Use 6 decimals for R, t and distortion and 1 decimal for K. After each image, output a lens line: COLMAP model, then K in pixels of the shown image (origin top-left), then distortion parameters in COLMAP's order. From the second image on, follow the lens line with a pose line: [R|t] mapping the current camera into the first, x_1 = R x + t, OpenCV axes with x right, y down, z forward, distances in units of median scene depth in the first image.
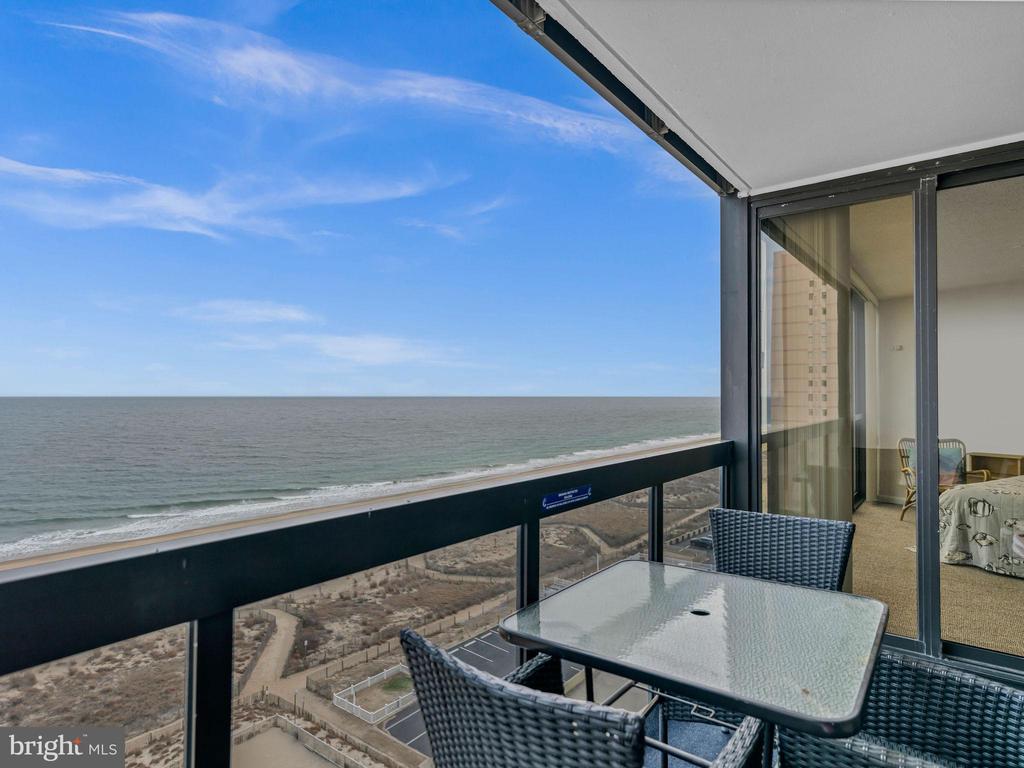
lens RADIAL K [[570.7, 0, 527.0], [0, 570.7, 382.3], [0, 0, 1]] dist [0.000971, 0.001062]
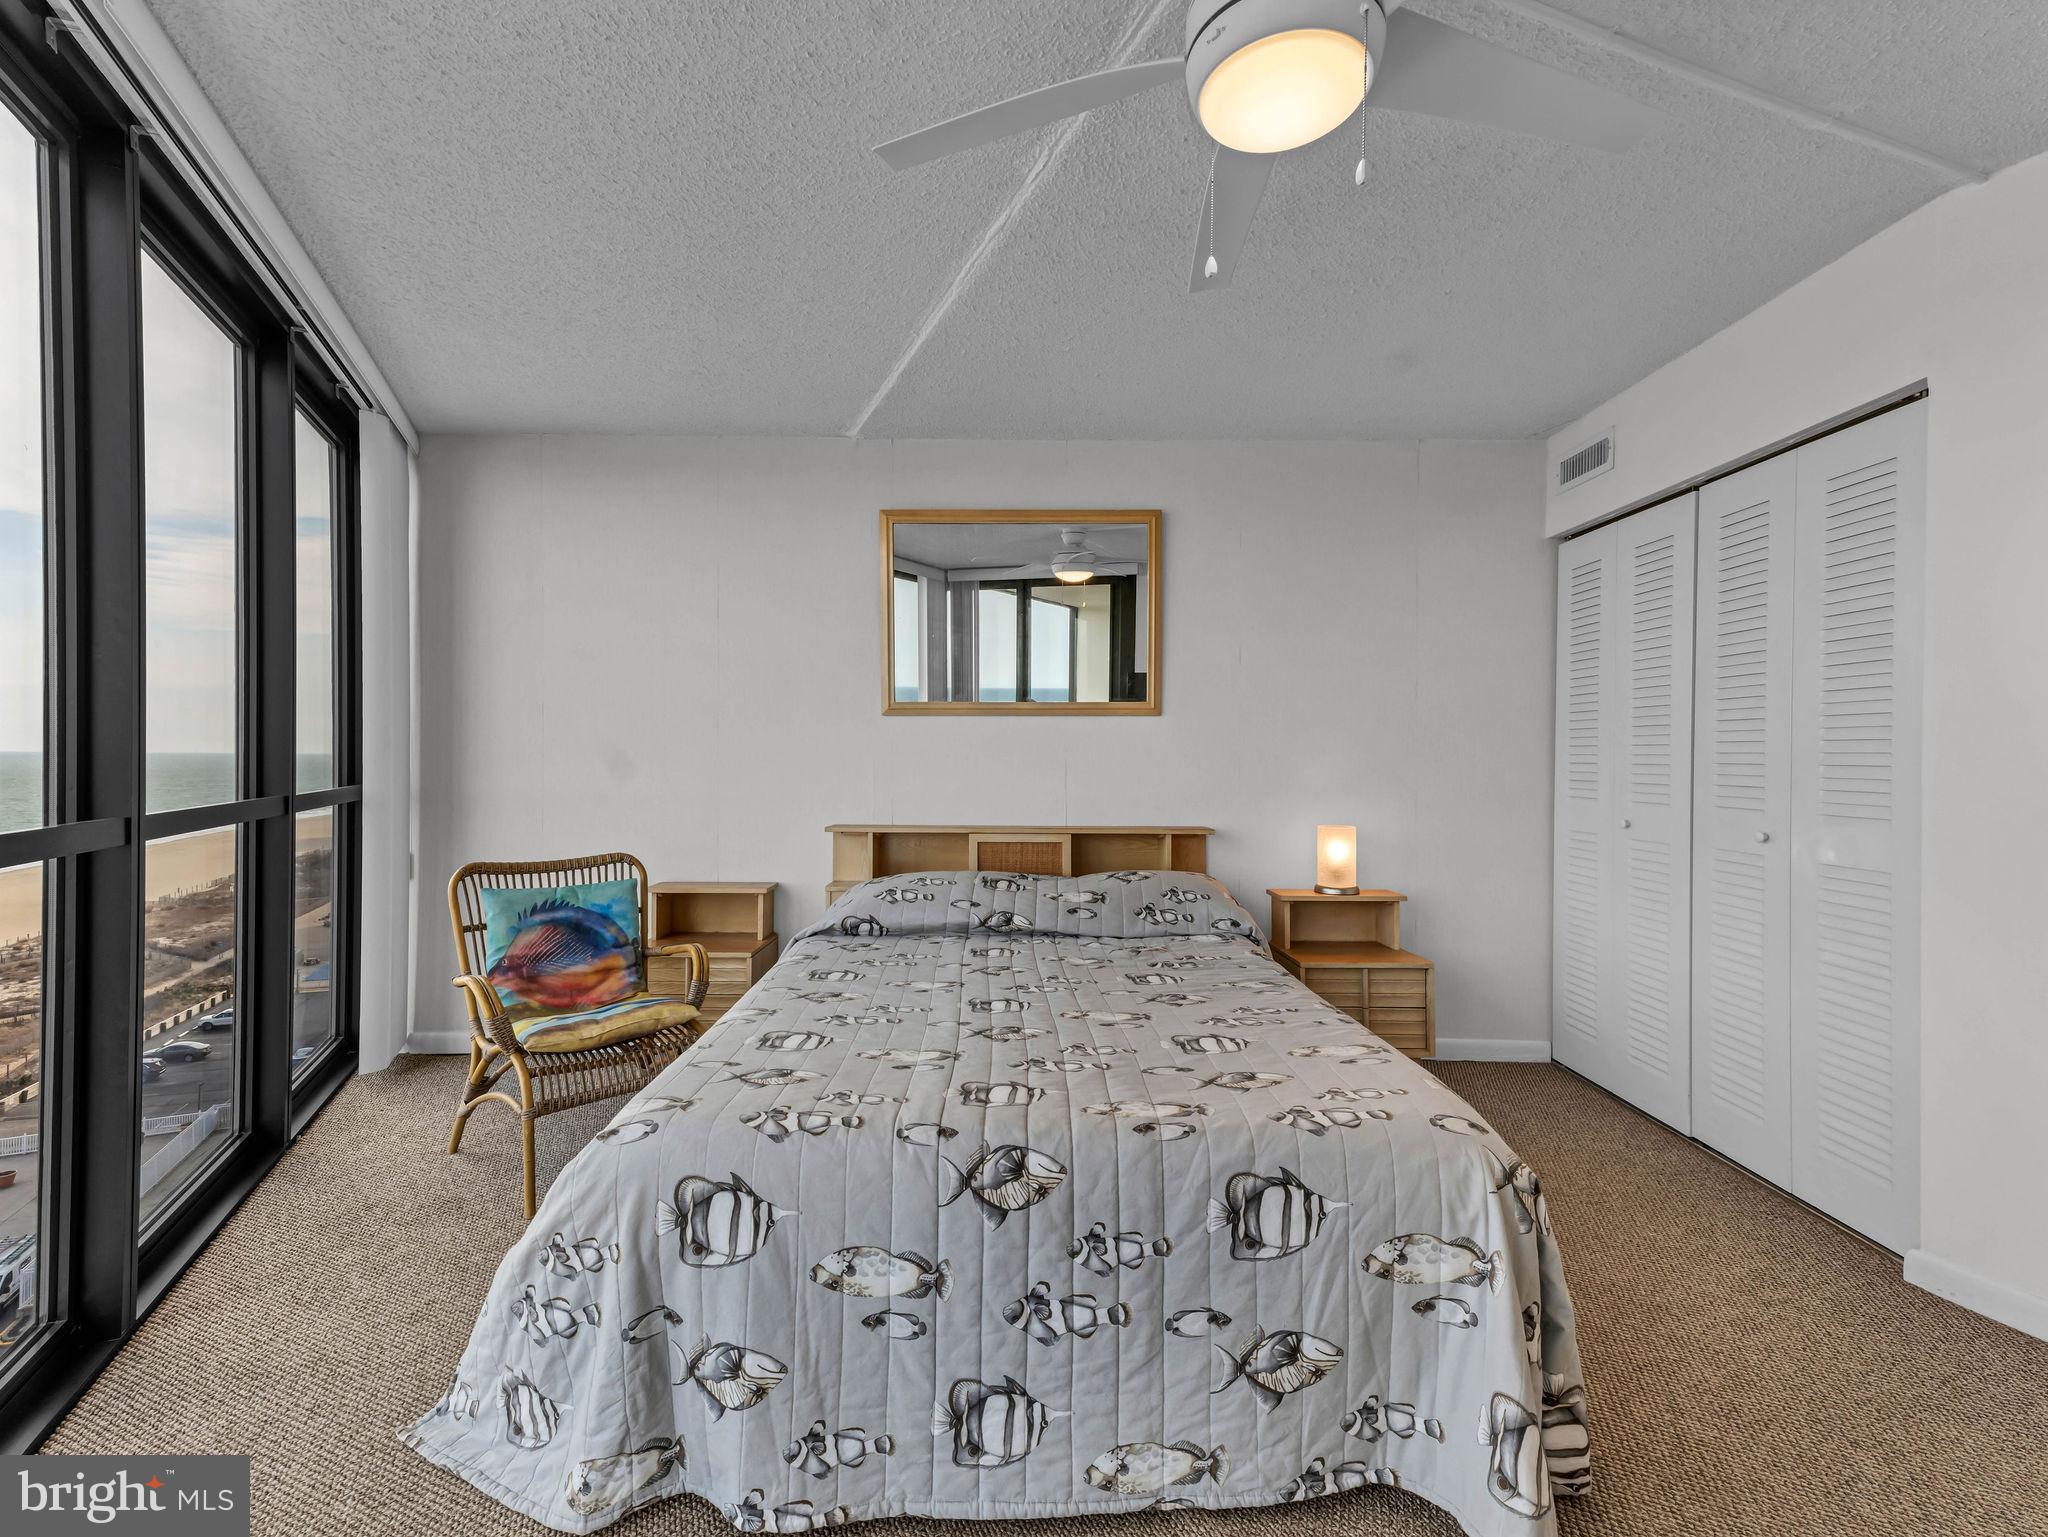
lens RADIAL K [[945.9, 0, 1024.0], [0, 945.9, 768.5], [0, 0, 1]] dist [0.024870, -0.000101]
pose [[0.499967, -0.002782, 0.866040, 0.535297], [-0.032433, 0.999233, 0.021934, 0.035917], [-0.865437, -0.039055, 0.499493, 0.722891]]
